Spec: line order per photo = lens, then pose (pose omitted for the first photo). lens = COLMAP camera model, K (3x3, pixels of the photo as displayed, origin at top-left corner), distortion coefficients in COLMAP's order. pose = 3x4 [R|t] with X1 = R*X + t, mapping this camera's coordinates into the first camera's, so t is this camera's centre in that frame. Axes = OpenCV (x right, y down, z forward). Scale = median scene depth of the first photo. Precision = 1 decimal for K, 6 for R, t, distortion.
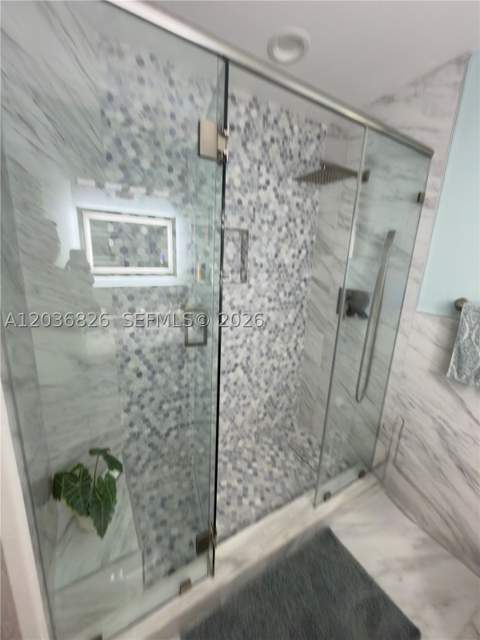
lens RADIAL K [[252.9, 0, 238.7], [0, 252.9, 321.4], [0, 0, 1]] dist [-0.003559, 0.000237]
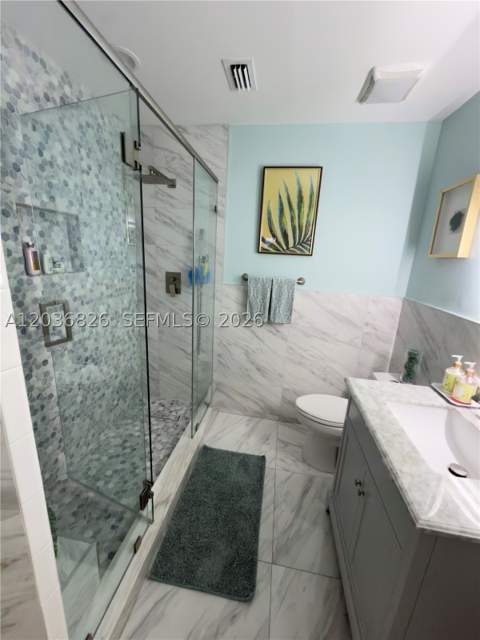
lens RADIAL K [[252.9, 0, 241.6], [0, 252.9, 323.0], [0, 0, 1]] dist [-0.003559, 0.000237]
pose [[0.634224, -0.199282, 0.747025, -0.359631], [0.154065, 0.979408, 0.130474, 0.007245], [-0.757644, 0.032341, 0.651866, -0.072768]]
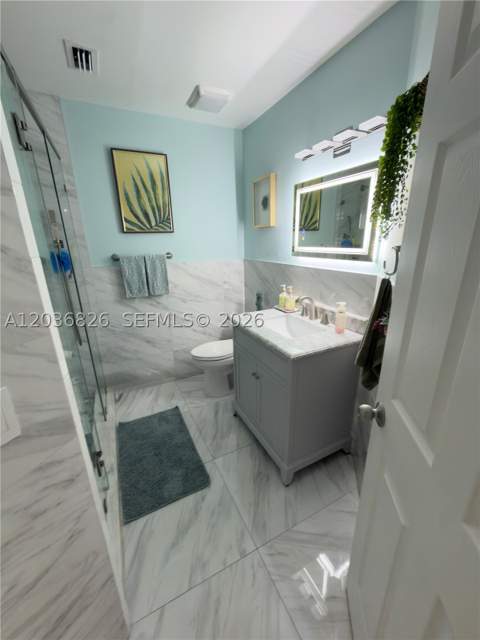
lens RADIAL K [[252.9, 0, 237.6], [0, 252.9, 326.2], [0, 0, 1]] dist [-0.003559, 0.000237]
pose [[0.065561, -0.351310, 0.933961, -0.660345], [0.260987, 0.909430, 0.323763, 0.015242], [-0.963113, 0.222526, 0.151311, 0.000291]]
